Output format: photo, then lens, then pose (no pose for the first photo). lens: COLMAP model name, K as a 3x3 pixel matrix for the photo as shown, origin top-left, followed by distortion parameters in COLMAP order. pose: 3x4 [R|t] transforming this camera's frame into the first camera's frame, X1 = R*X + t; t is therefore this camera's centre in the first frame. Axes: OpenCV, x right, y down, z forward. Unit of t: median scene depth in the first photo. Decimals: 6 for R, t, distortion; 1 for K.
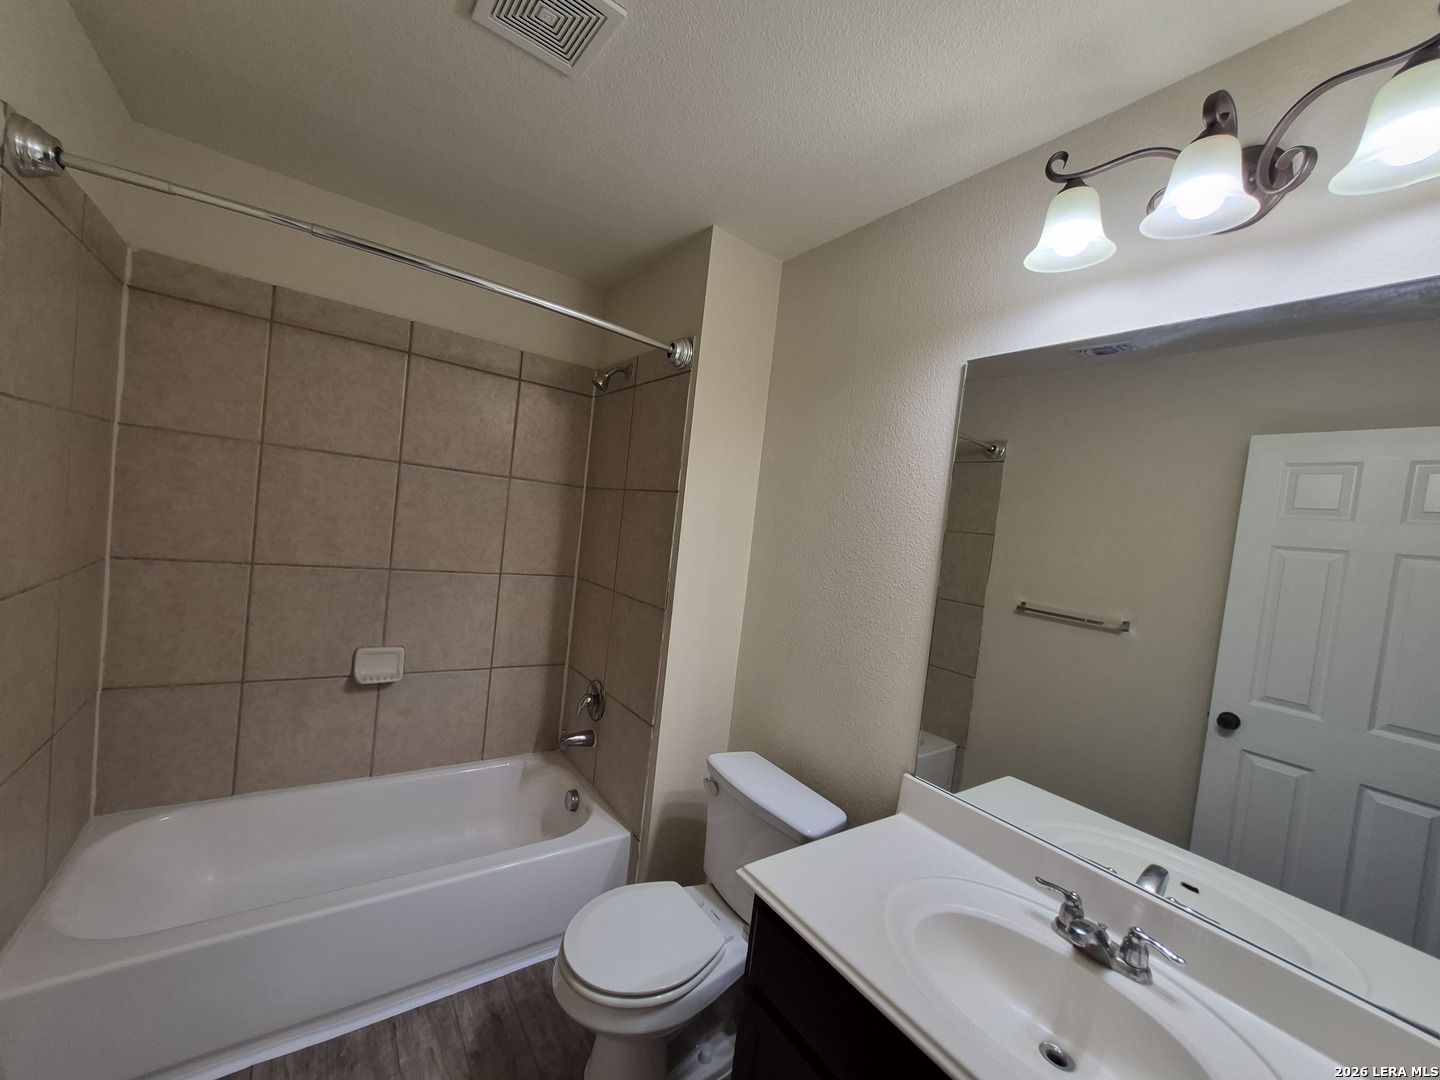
lens RADIAL K [[564.8, 0, 709.1], [0, 564.8, 546.5], [0, 0, 1]] dist [0.006540, -0.000364]
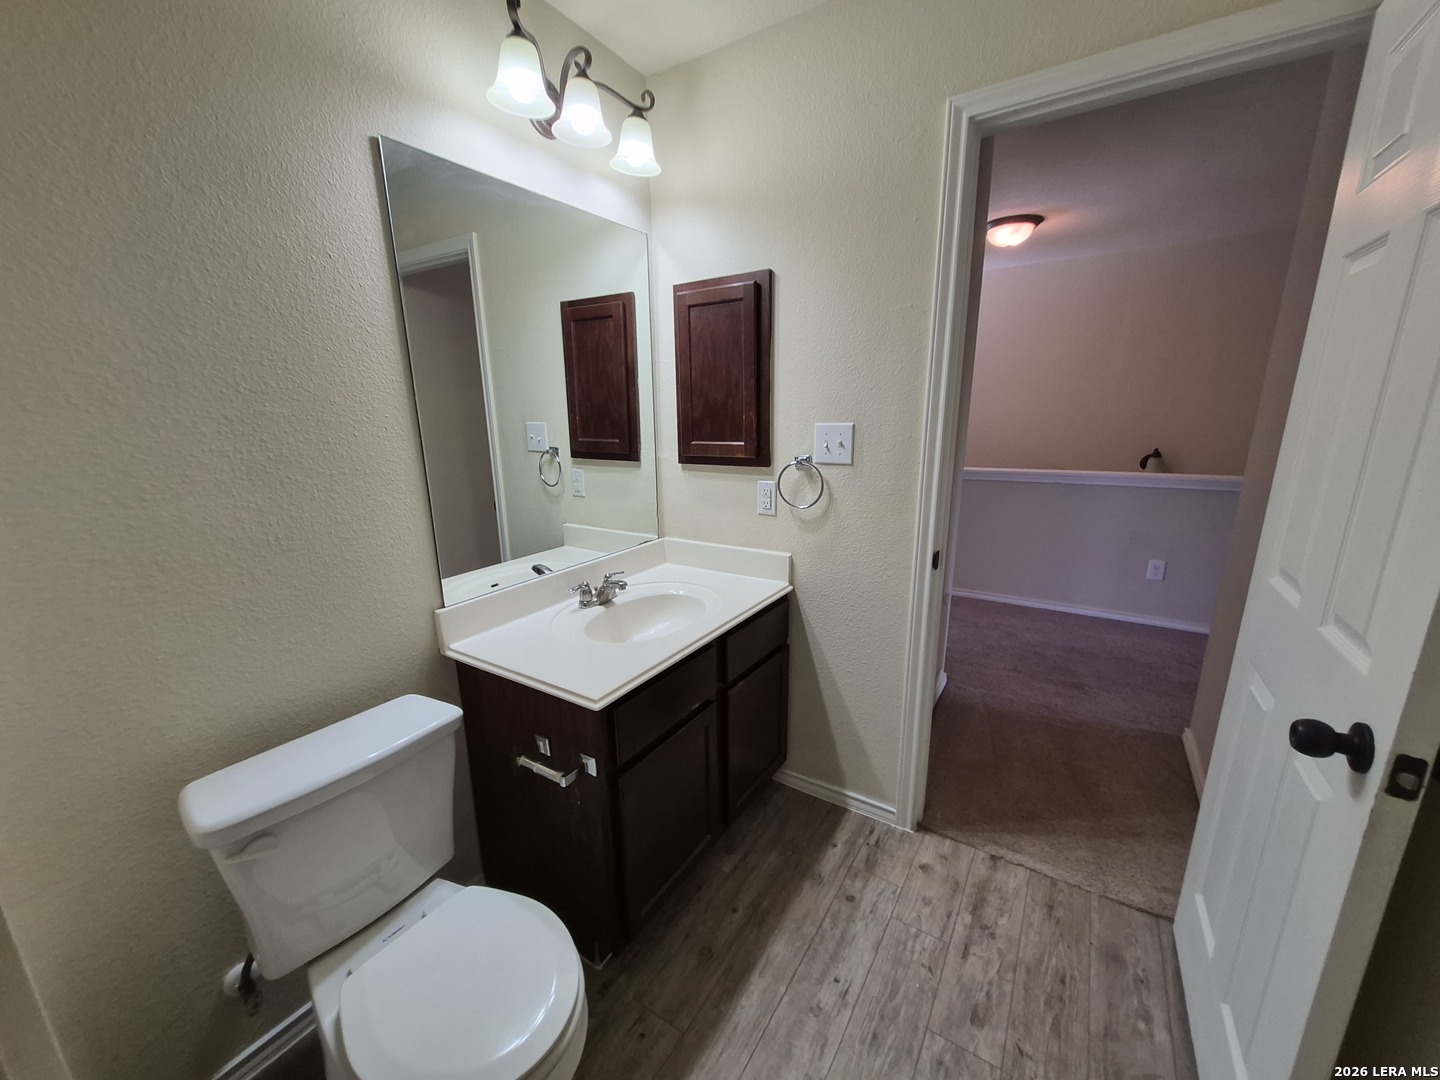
lens RADIAL K [[564.8, 0, 709.1], [0, 564.8, 546.5], [0, 0, 1]] dist [0.006540, -0.000364]
pose [[-0.373563, -0.320880, 0.870337, -0.730615], [0.012848, 0.936383, 0.350745, -0.044386], [-0.927516, 0.142208, -0.345675, 1.005374]]
